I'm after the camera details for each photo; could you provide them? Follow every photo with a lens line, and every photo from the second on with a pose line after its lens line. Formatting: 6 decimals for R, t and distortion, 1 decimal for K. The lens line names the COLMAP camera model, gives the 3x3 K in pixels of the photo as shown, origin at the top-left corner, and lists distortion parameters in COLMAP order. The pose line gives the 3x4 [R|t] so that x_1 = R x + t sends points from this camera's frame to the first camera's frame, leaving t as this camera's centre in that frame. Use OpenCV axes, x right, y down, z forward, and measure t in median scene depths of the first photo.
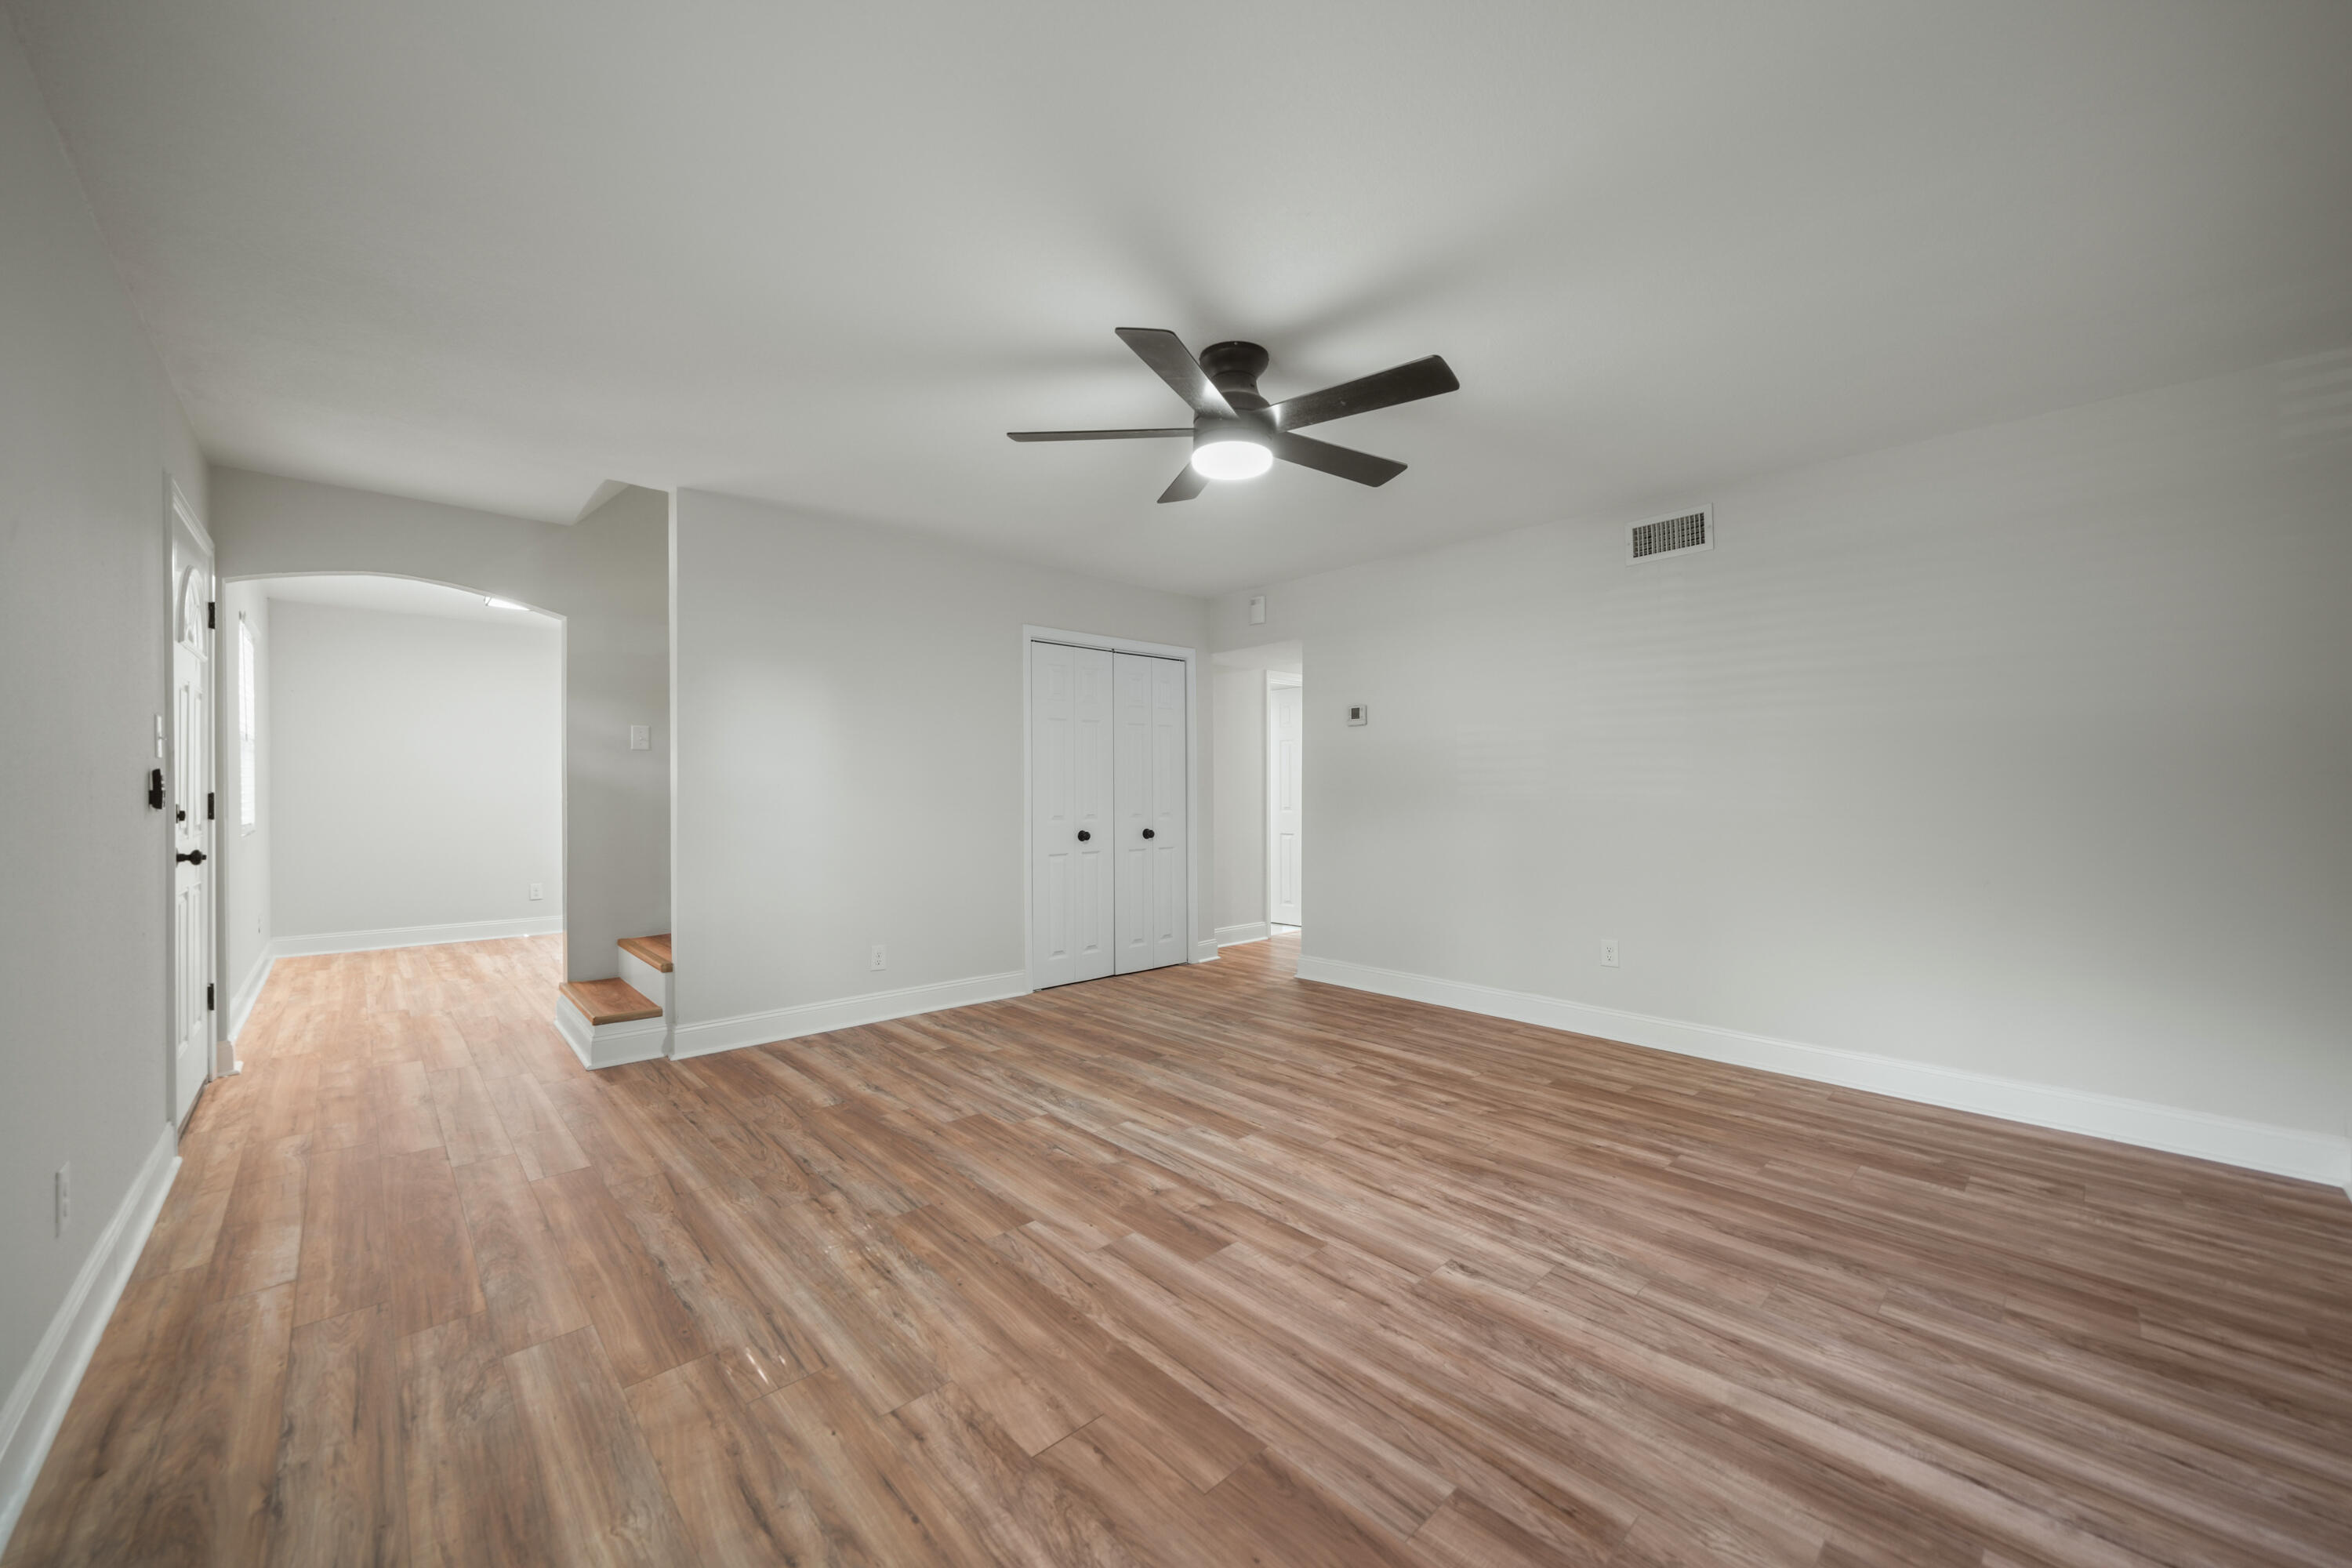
lens RADIAL K [[877.2, 0, 1176.0], [0, 877.2, 784.0], [0, 0, 1]] dist [-0.000900, -0.000347]
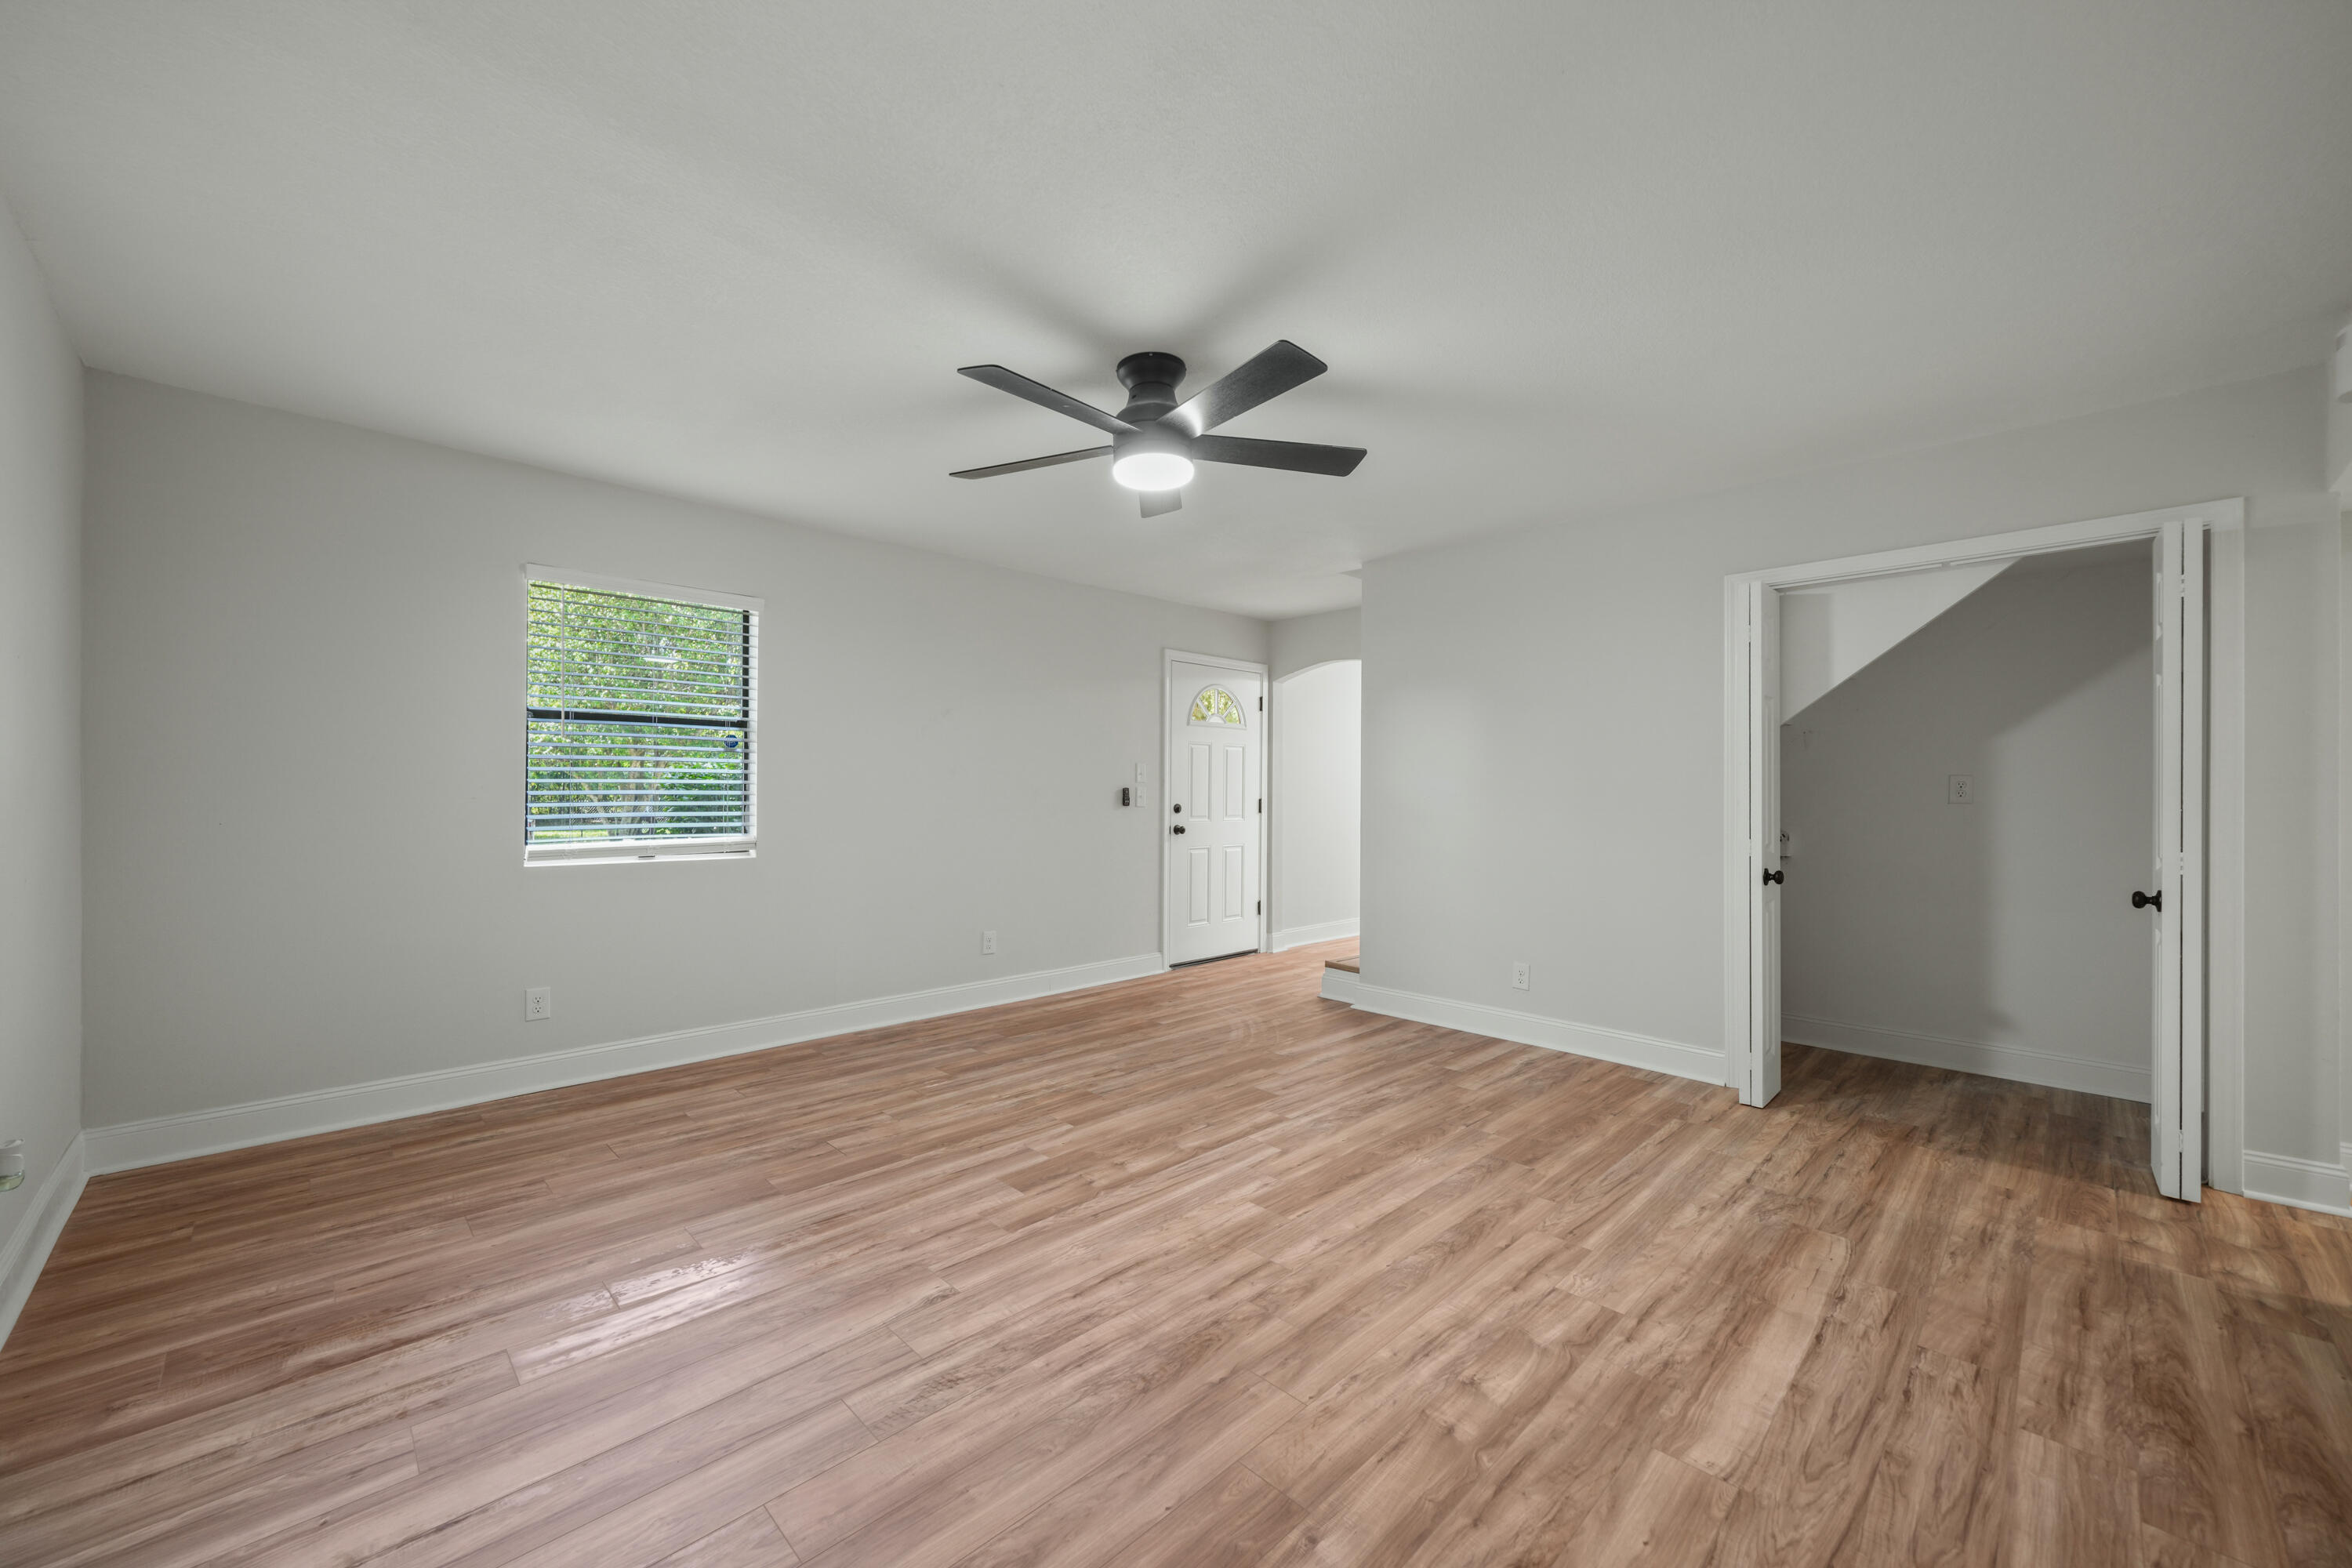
lens RADIAL K [[902.9, 0, 1177.5], [0, 902.9, 787.3], [0, 0, 1]] dist [0.002055, -0.000370]
pose [[0.030822, -0.003312, -0.999519, 1.018191], [-0.000155, 0.999994, -0.003318, -0.011517], [0.999525, 0.000257, 0.030821, 0.930198]]
